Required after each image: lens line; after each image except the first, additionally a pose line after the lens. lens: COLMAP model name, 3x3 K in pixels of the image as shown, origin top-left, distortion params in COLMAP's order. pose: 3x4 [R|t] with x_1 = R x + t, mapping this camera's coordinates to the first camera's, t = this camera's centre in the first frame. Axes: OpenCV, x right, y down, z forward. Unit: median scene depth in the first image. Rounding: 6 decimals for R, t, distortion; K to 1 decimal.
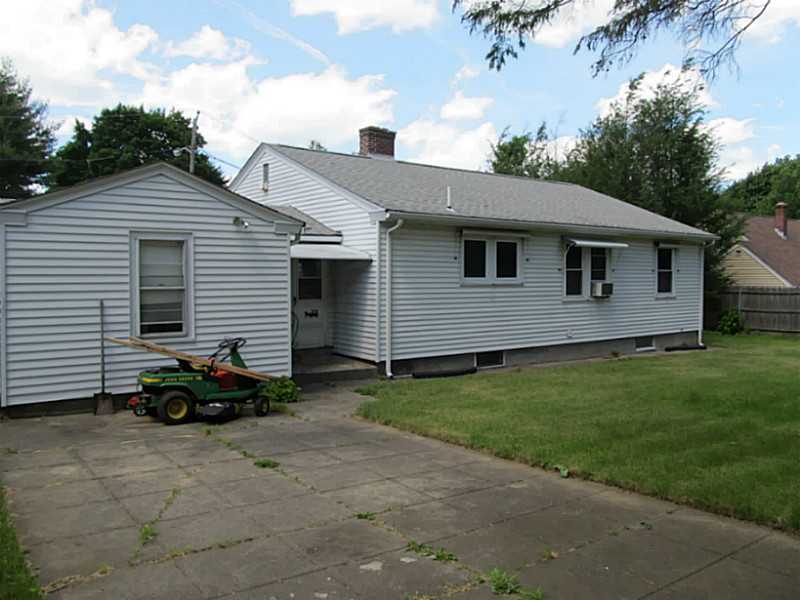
lens RADIAL K [[649.3, 0, 411.5], [0, 649.3, 302.5], [0, 0, 1]] dist [-0.062168, 0.025069]
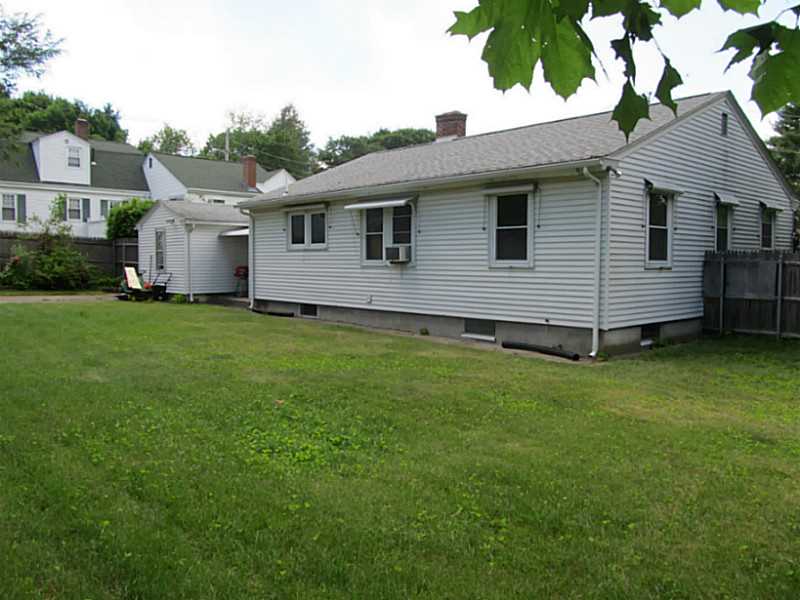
lens RADIAL K [[649.3, 0, 397.5], [0, 649.3, 297.9], [0, 0, 1]] dist [-0.062168, 0.025069]
pose [[0.075365, 0.080662, -0.993888, 1.465445], [-0.012640, 0.996720, 0.079933, -0.039208], [0.997076, 0.006538, 0.076138, 1.157918]]
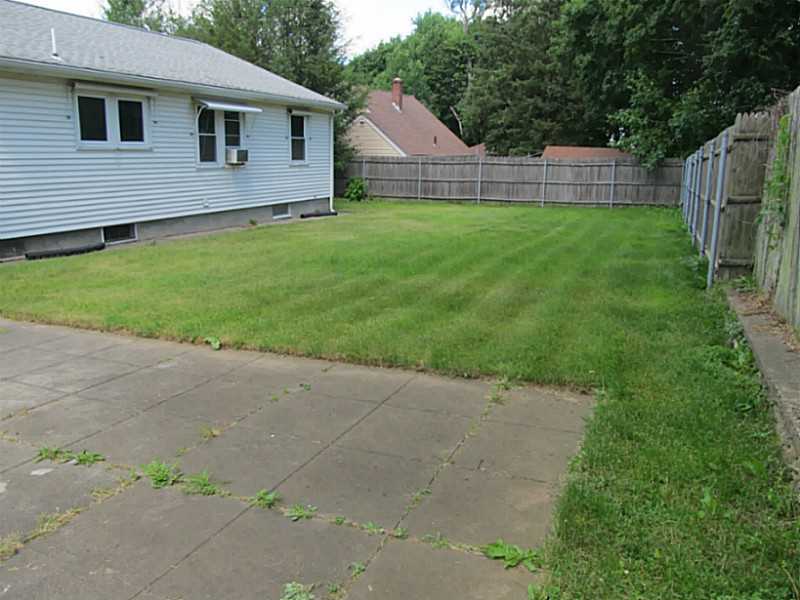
lens RADIAL K [[649.3, 0, 401.3], [0, 649.3, 299.8], [0, 0, 1]] dist [-0.062168, 0.025069]
pose [[0.859894, -0.098379, 0.500903, 0.001241], [0.000430, 0.981393, 0.192011, 0.006902], [-0.510472, -0.164894, 0.843936, 0.029271]]
